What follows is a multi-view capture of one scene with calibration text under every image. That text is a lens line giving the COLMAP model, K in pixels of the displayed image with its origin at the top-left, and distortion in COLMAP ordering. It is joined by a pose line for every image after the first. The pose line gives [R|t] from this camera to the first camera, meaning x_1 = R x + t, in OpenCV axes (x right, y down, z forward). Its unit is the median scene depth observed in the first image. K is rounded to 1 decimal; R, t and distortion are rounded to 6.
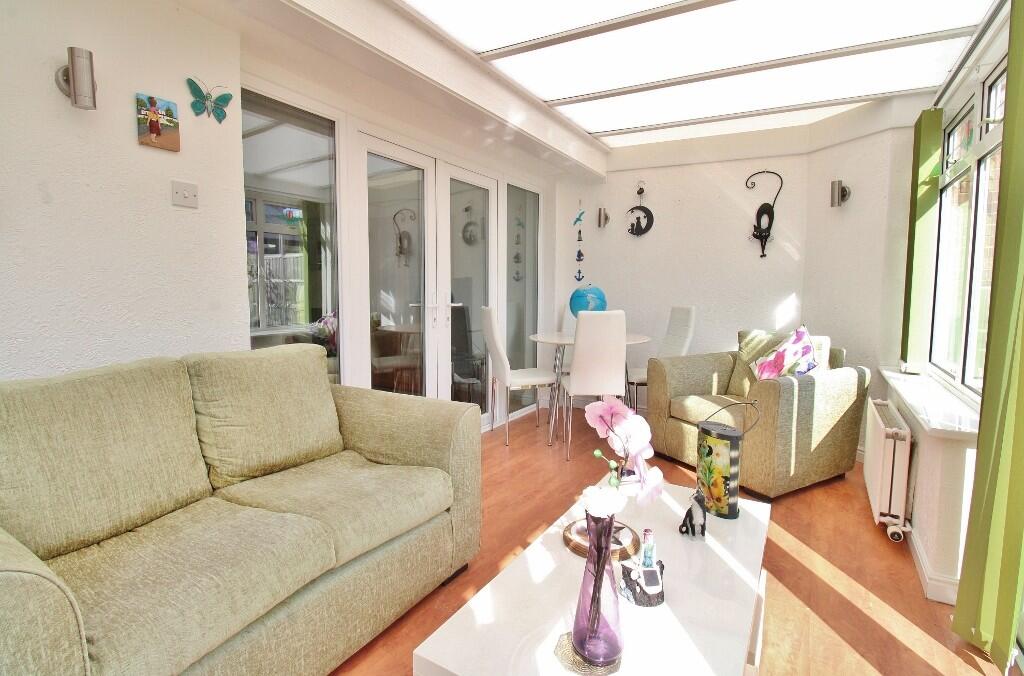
lens RADIAL K [[485.8, 0, 506.9], [0, 485.8, 335.1], [0, 0, 1]] dist [0.001762, -0.012919]
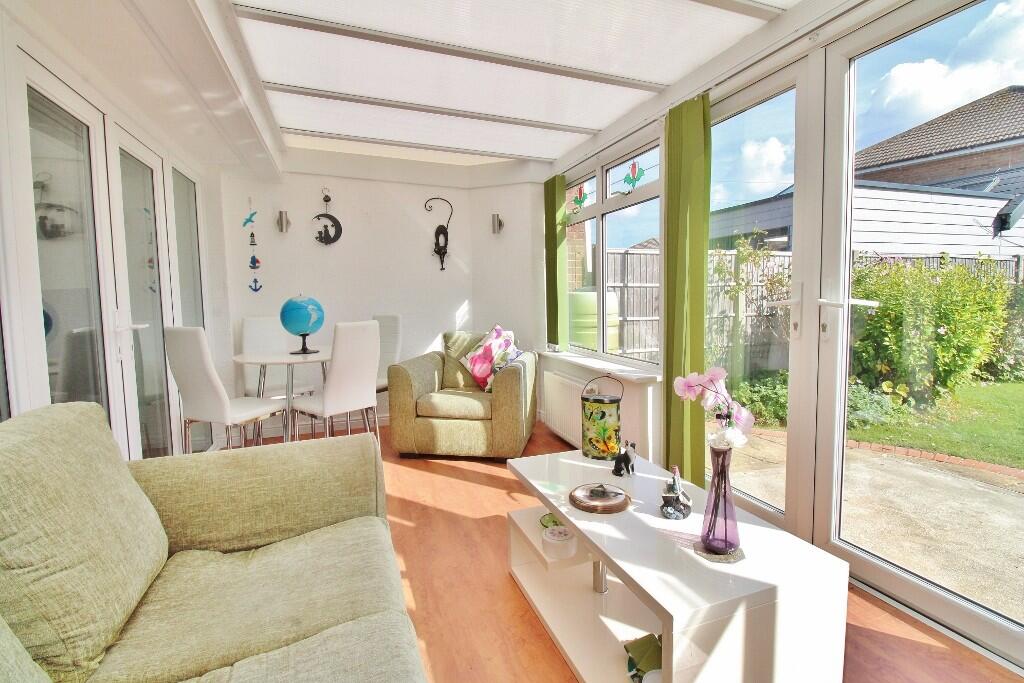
lens RADIAL K [[485.8, 0, 508.8], [0, 485.8, 338.6], [0, 0, 1]] dist [0.001762, -0.012919]
pose [[0.622765, -0.082768, 0.778019, -0.327243], [0.092968, 0.995172, 0.031453, -0.017012], [-0.776866, 0.052743, 0.627453, 0.144224]]
